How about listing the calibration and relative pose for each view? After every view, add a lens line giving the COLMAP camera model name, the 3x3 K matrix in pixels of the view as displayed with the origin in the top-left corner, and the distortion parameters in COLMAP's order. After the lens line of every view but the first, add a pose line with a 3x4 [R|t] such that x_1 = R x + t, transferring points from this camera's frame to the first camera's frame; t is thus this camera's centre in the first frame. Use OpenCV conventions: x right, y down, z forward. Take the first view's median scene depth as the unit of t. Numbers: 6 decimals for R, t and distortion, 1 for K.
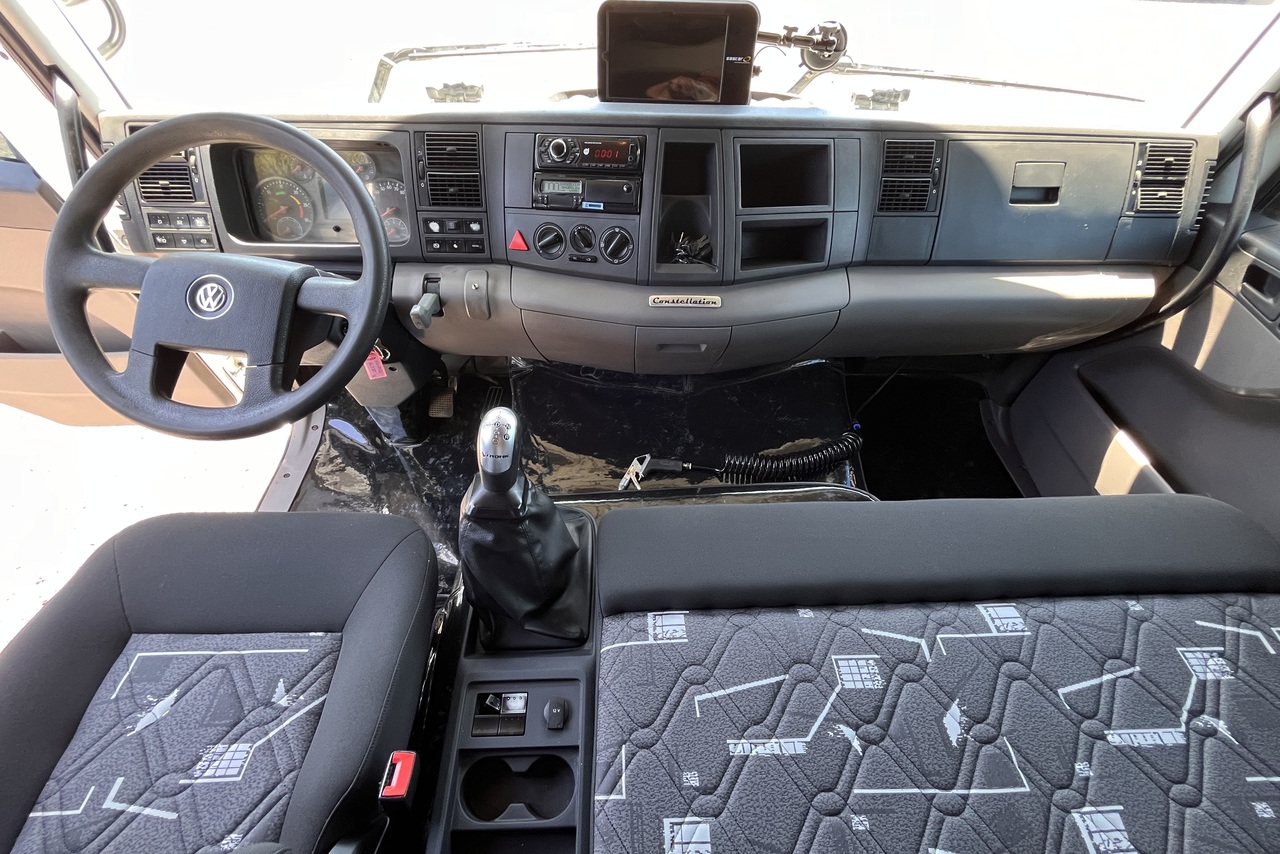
lens RADIAL K [[514.7, 0, 640.0], [0, 514.7, 427.0], [0, 0, 1]] dist [0.000221, 0.000218]
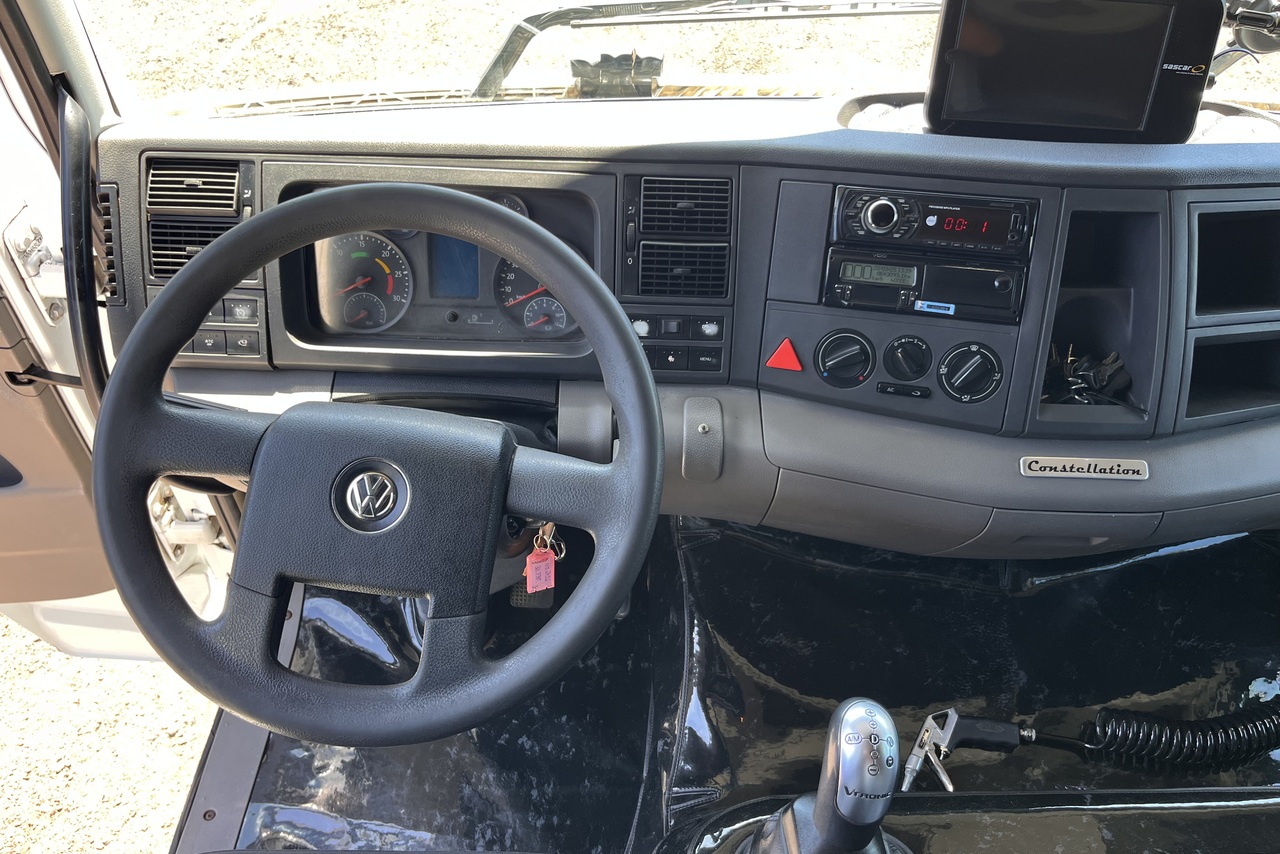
lens RADIAL K [[975.9, 0, 634.7], [0, 975.9, 425.7], [0, 0, 1]] dist [0.048259, -0.069140]
pose [[0.999563, 0.022270, -0.019435, -0.377968], [-0.023955, 0.995537, -0.091284, -0.175310], [0.017315, 0.091710, 0.995635, -0.088607]]
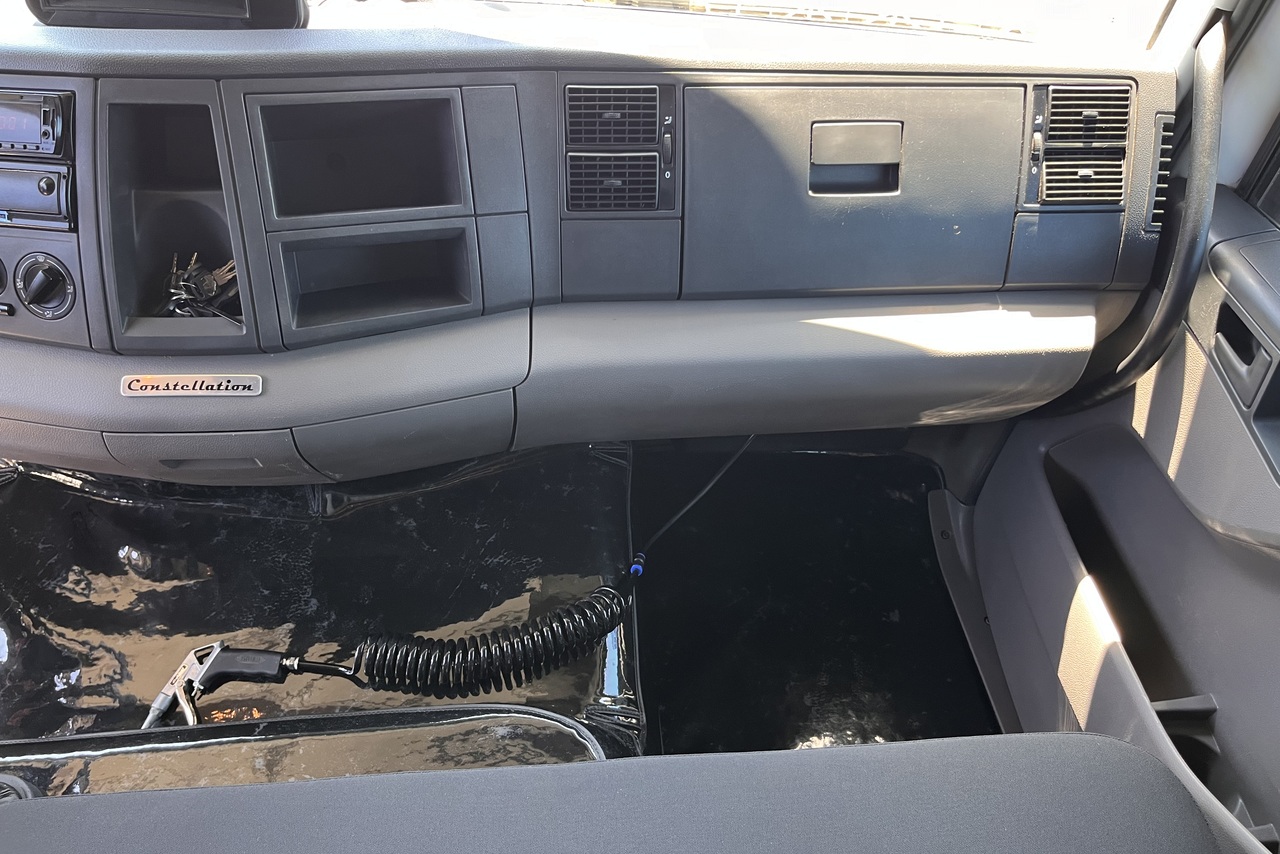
lens RADIAL K [[975.9, 0, 634.7], [0, 975.9, 425.7], [0, 0, 1]] dist [0.048259, -0.069140]
pose [[0.998209, -0.017777, 0.057123, 0.473459], [0.019373, 0.999433, -0.027521, -0.161498], [-0.056601, 0.028579, 0.997988, -0.036134]]
